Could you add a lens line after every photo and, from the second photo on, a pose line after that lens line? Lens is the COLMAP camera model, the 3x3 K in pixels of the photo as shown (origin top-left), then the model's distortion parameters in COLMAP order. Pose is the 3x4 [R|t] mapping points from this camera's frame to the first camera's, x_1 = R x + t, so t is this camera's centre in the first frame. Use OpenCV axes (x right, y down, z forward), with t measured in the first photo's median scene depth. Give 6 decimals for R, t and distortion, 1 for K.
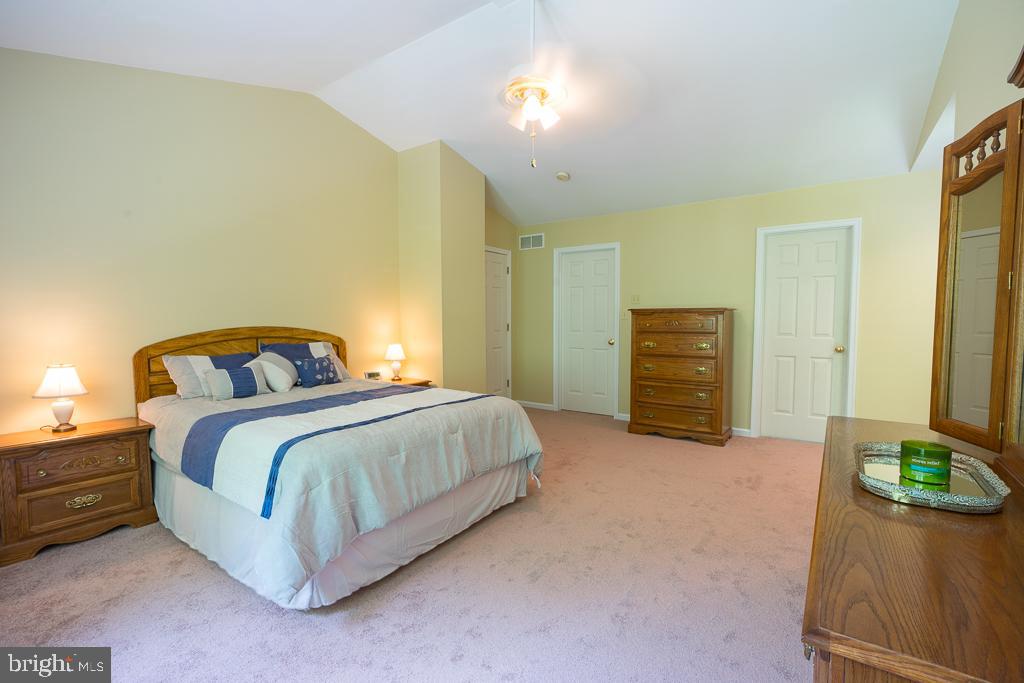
lens RADIAL K [[459.0, 0, 512.0], [0, 459.0, 341.5], [0, 0, 1]] dist [-0.022410, 0.012698]
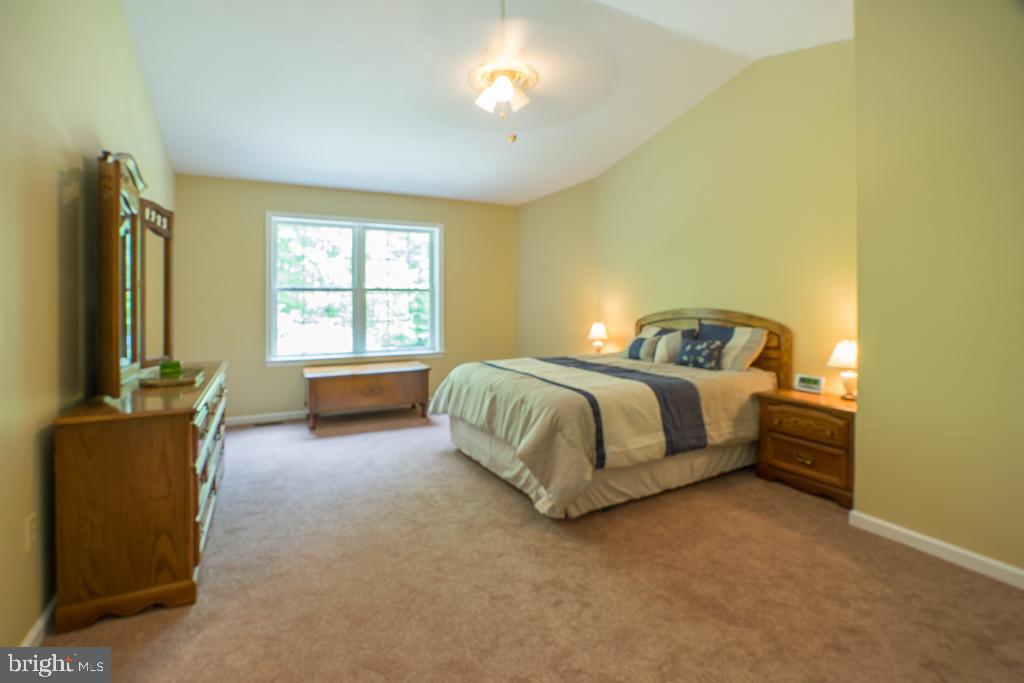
lens RADIAL K [[459.0, 0, 512.0], [0, 459.0, 341.5], [0, 0, 1]] dist [-0.022410, 0.012698]
pose [[-0.448125, 0.074986, -0.890820, 0.626483], [-0.059322, 0.991785, 0.113327, -0.048454], [0.892000, 0.103630, -0.439996, 1.042642]]
